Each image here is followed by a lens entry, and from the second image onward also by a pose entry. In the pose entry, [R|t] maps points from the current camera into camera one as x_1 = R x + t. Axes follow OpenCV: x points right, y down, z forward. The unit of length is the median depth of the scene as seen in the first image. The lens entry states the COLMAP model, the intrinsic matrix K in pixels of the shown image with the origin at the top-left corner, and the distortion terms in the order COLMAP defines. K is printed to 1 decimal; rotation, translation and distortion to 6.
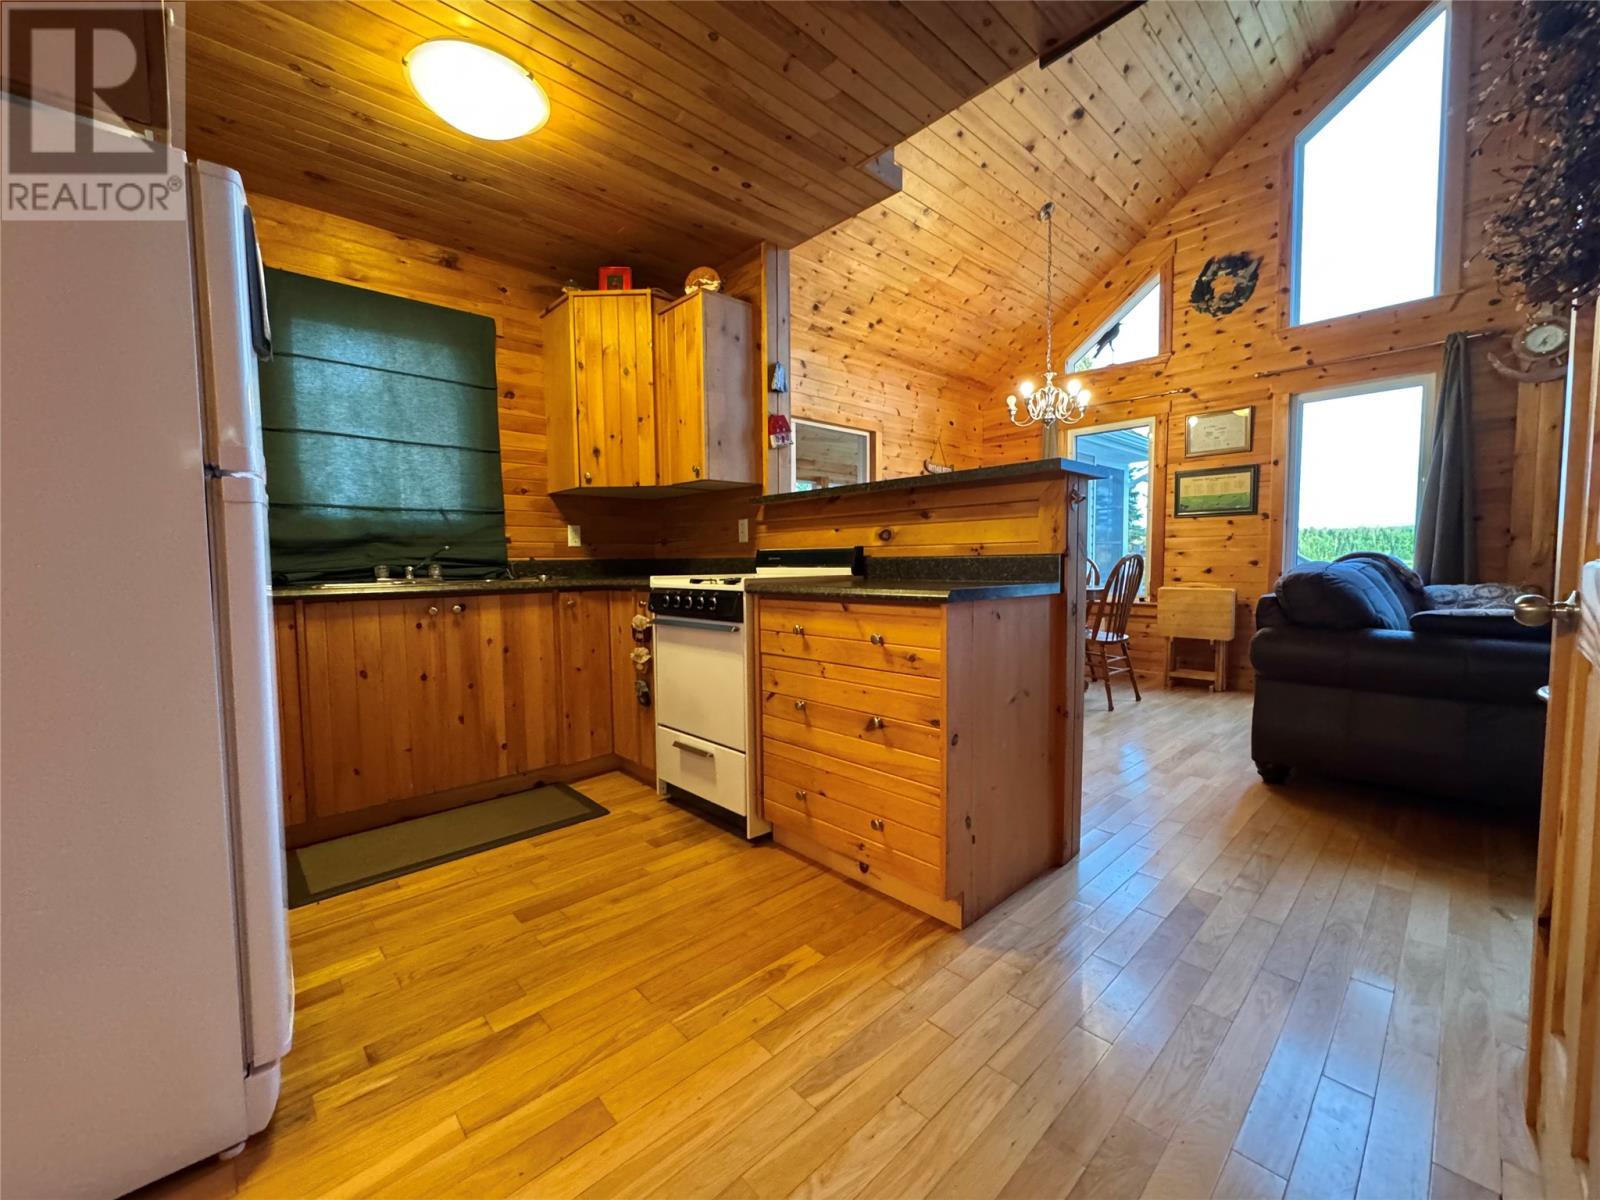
lens RADIAL K [[644.9, 0, 796.9], [0, 644.9, 600.5], [0, 0, 1]] dist [-0.002521, 0.000186]
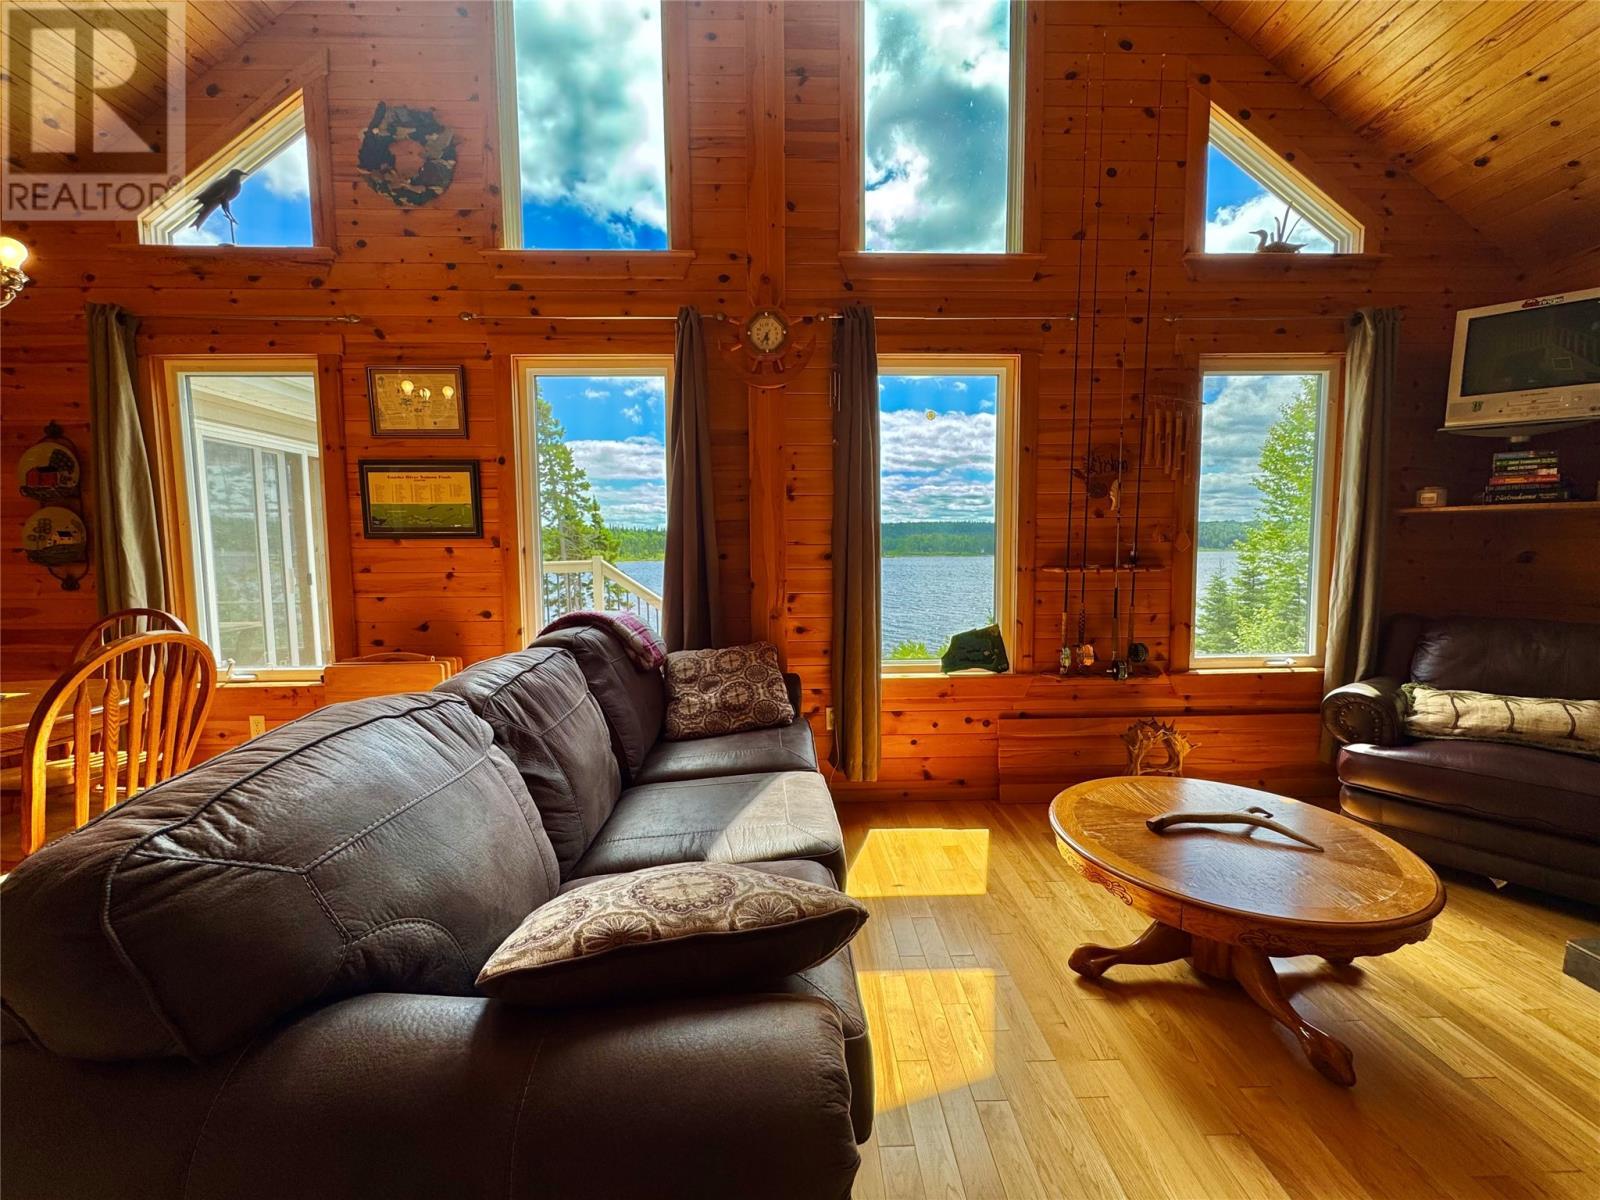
lens RADIAL K [[644.9, 0, 801.5], [0, 644.9, 599.2], [0, 0, 1]] dist [-0.002521, 0.000186]
pose [[0.664484, -0.052219, 0.745476, 0.444035], [0.045574, 0.998531, 0.029322, -0.078519], [-0.745911, 0.014490, 0.665888, 0.339208]]
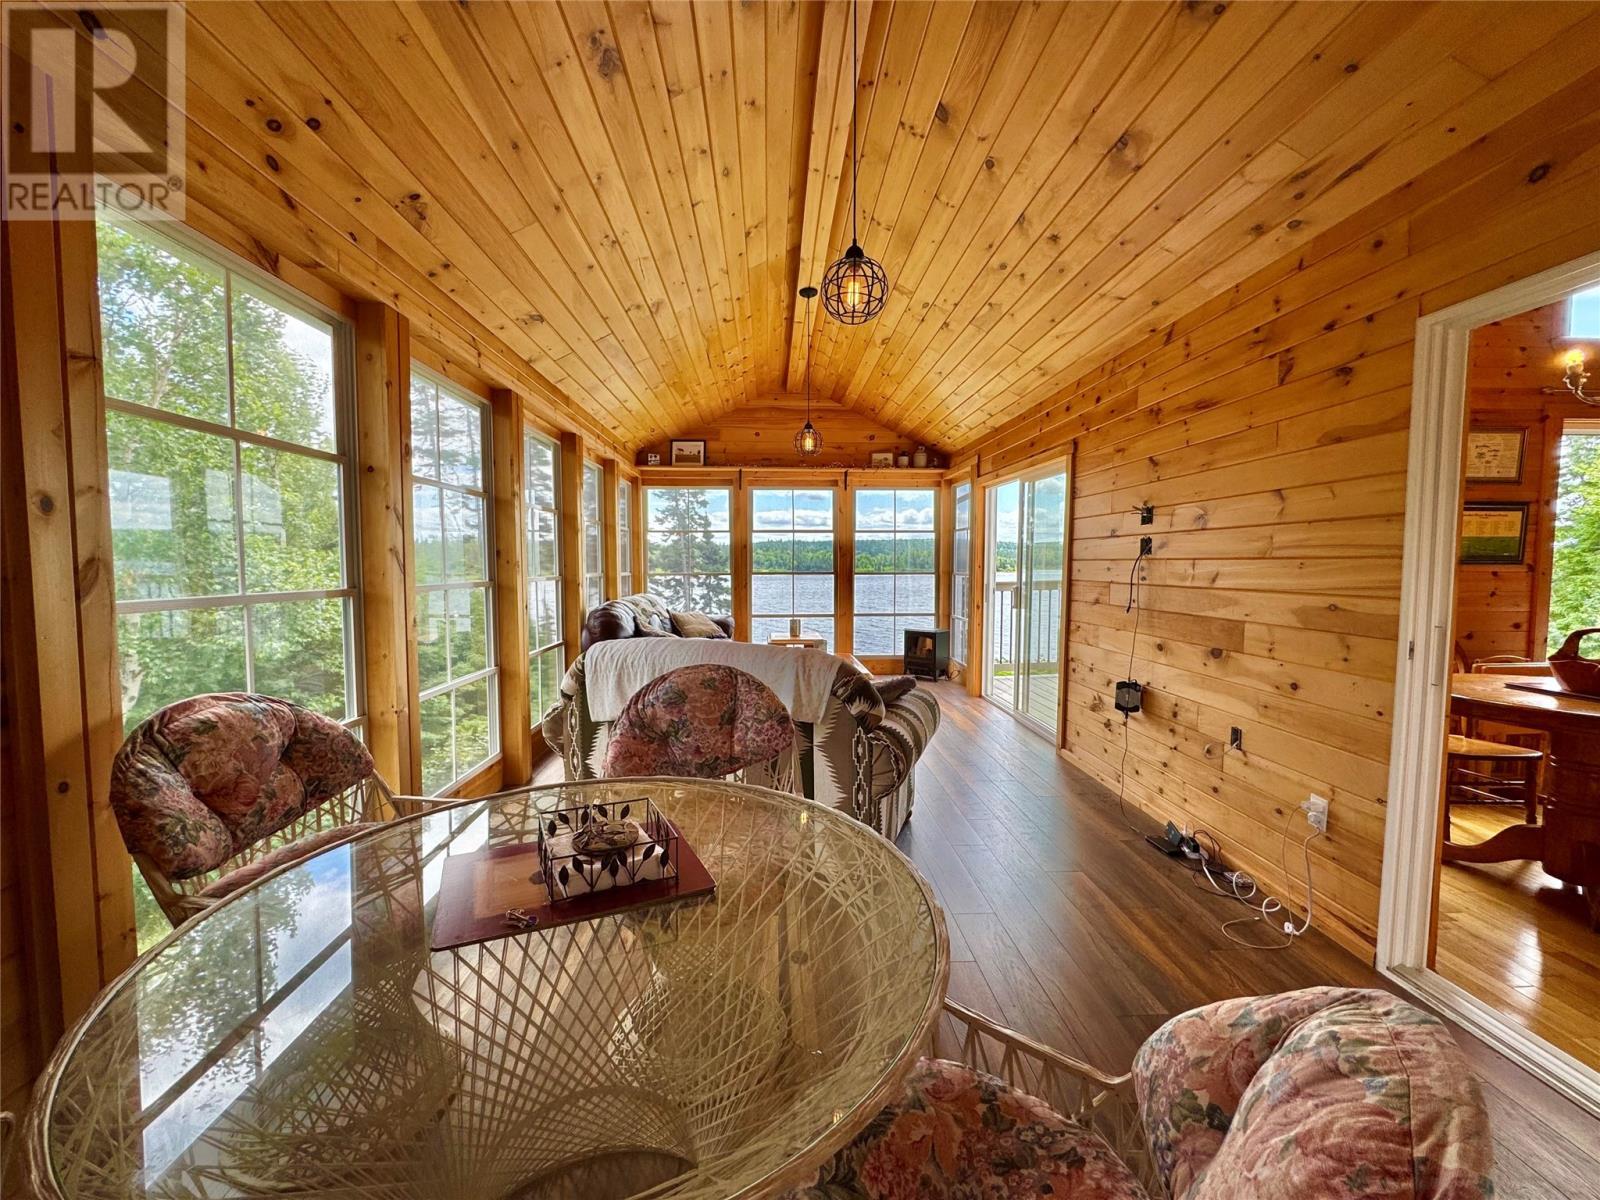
lens RADIAL K [[644.9, 0, 813.7], [0, 644.9, 603.5], [0, 0, 1]] dist [-0.002521, 0.000186]
pose [[0.633340, -0.034994, 0.773082, -0.458757], [0.040218, 0.999116, 0.012278, -0.131376], [-0.772828, 0.023315, 0.634187, 1.175039]]
